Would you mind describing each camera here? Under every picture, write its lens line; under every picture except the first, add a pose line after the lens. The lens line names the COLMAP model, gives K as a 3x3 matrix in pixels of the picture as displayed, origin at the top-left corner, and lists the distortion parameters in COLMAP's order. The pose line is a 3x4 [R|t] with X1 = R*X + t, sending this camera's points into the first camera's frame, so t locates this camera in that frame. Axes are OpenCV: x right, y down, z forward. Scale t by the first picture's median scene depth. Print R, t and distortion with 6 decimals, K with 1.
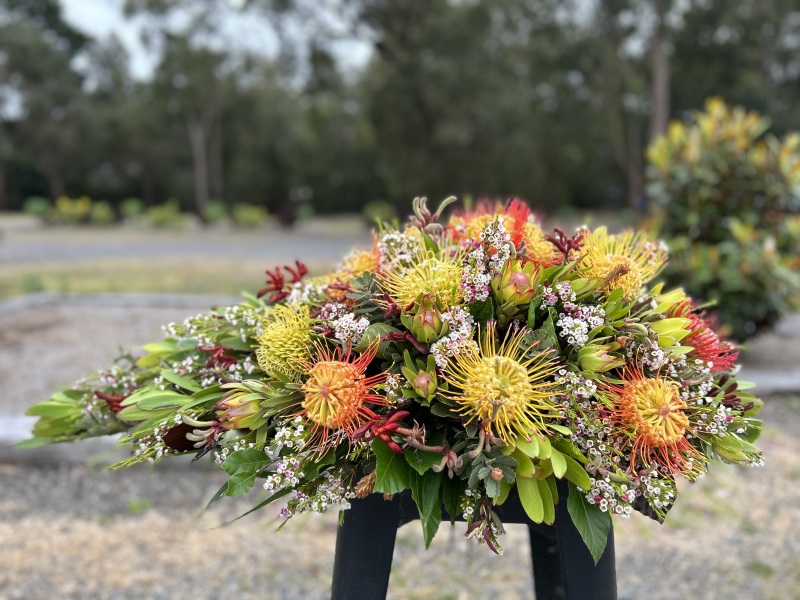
lens RADIAL K [[612.0, 0, 400.7], [0, 612.0, 289.0], [0, 0, 1]] dist [-0.001897, -0.005065]
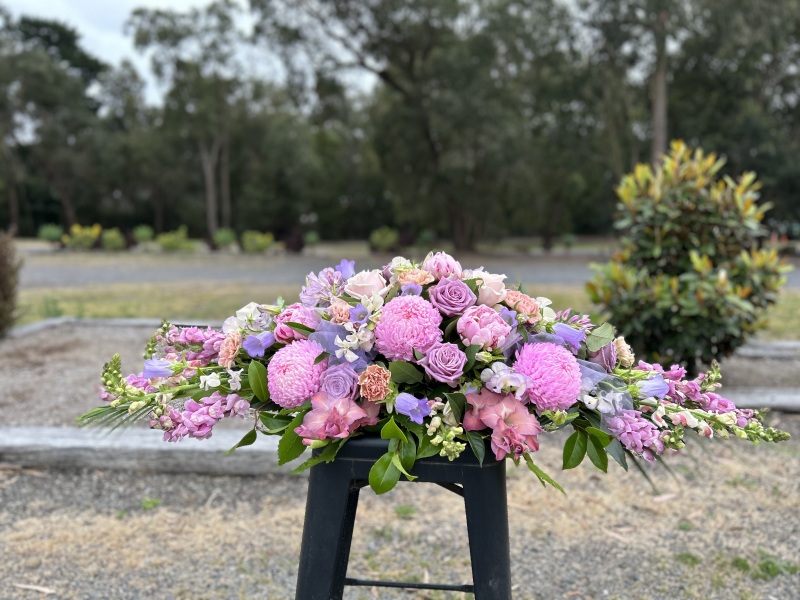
lens RADIAL K [[619.2, 0, 400.0], [0, 619.2, 300.0], [0, 0, 1]] dist [-0.008520, -0.003427]
pose [[0.999849, 0.002594, -0.017179, 0.037985], [-0.002968, 0.999759, -0.021759, -0.001067], [0.017118, 0.021807, 0.999616, -0.106451]]
